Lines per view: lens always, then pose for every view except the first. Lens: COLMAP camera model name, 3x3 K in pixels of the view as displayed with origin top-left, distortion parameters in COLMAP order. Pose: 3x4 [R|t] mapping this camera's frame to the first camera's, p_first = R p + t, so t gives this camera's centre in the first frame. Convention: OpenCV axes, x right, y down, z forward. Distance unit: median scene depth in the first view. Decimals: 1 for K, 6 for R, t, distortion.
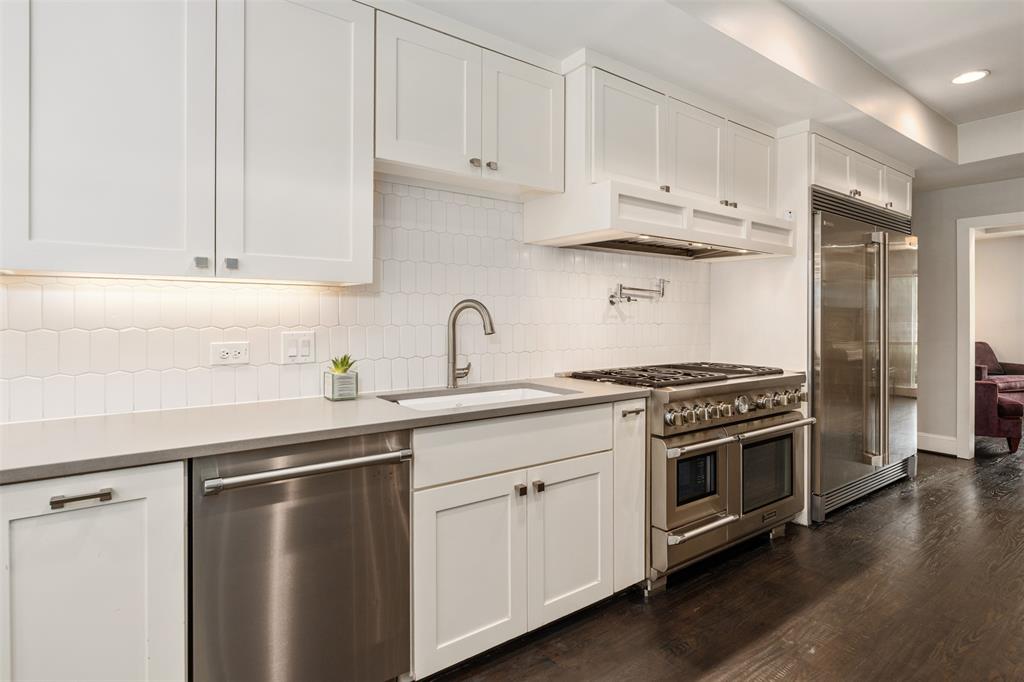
lens RADIAL K [[519.3, 0, 514.6], [0, 519.3, 314.4], [0, 0, 1]] dist [0.000109, 0.000291]
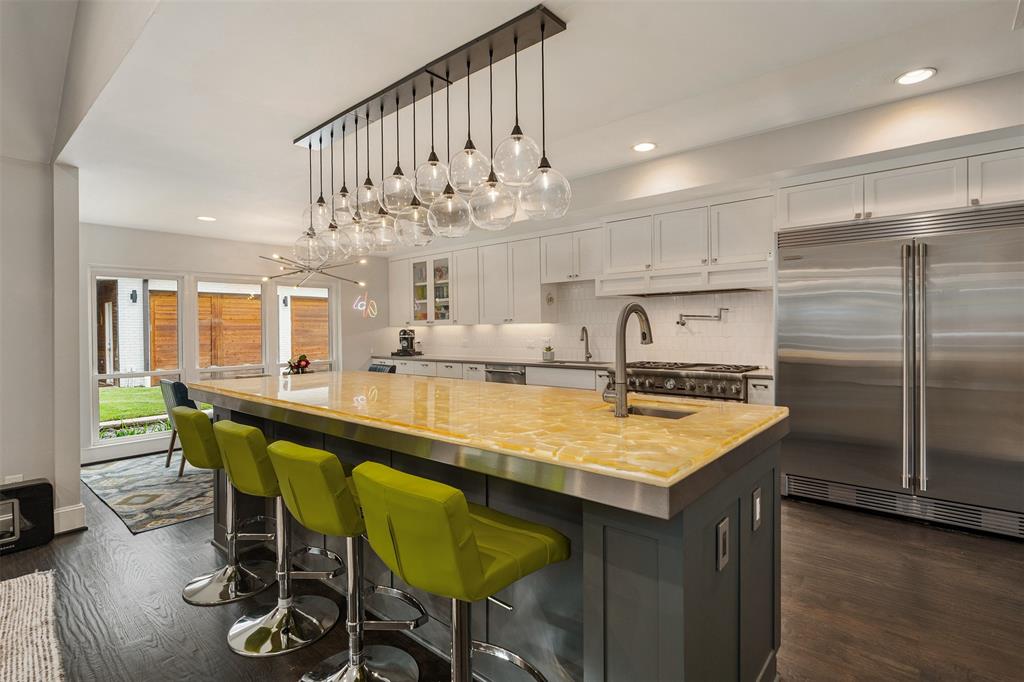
lens RADIAL K [[491.6, 0, 512.0], [0, 491.6, 341.0], [0, 0, 1]] dist [-0.001516, -0.000513]
pose [[0.244751, 0.013776, -0.969488, 2.099473], [0.013301, 0.999757, 0.017564, -0.005229], [0.969495, -0.017194, 0.244508, 0.063949]]
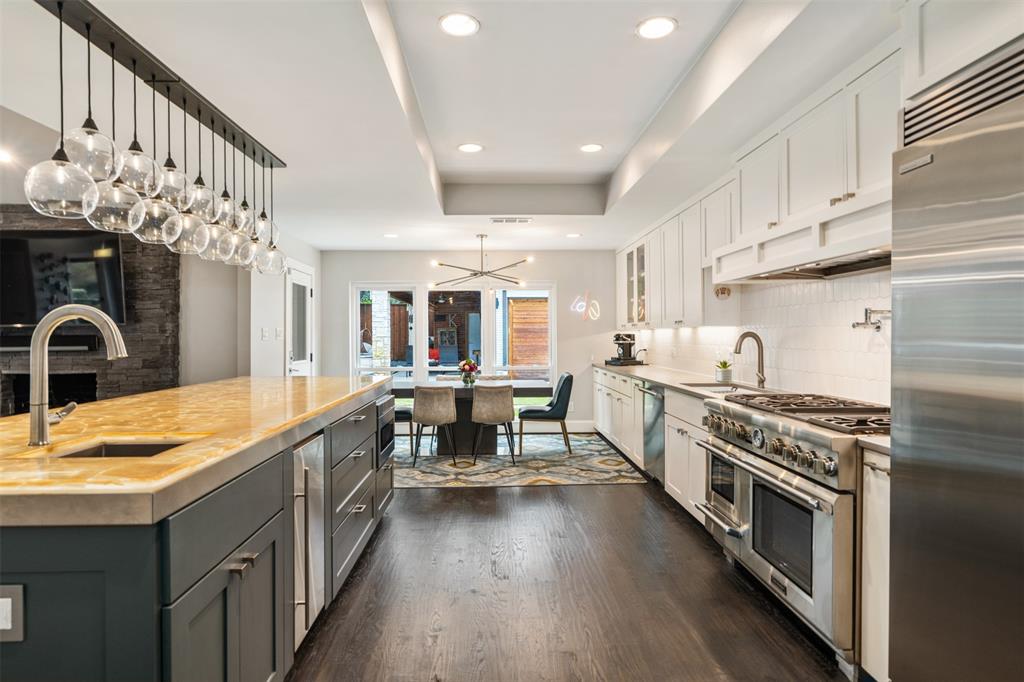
lens RADIAL K [[545.1, 0, 512.0], [0, 545.1, 341.0], [0, 0, 1]] dist [0.003583, 0.000769]
pose [[-0.552846, 0.004466, -0.833272, 1.657154], [0.000114, 0.999986, 0.005285, -0.009517], [0.833284, 0.002827, -0.552839, 1.279938]]
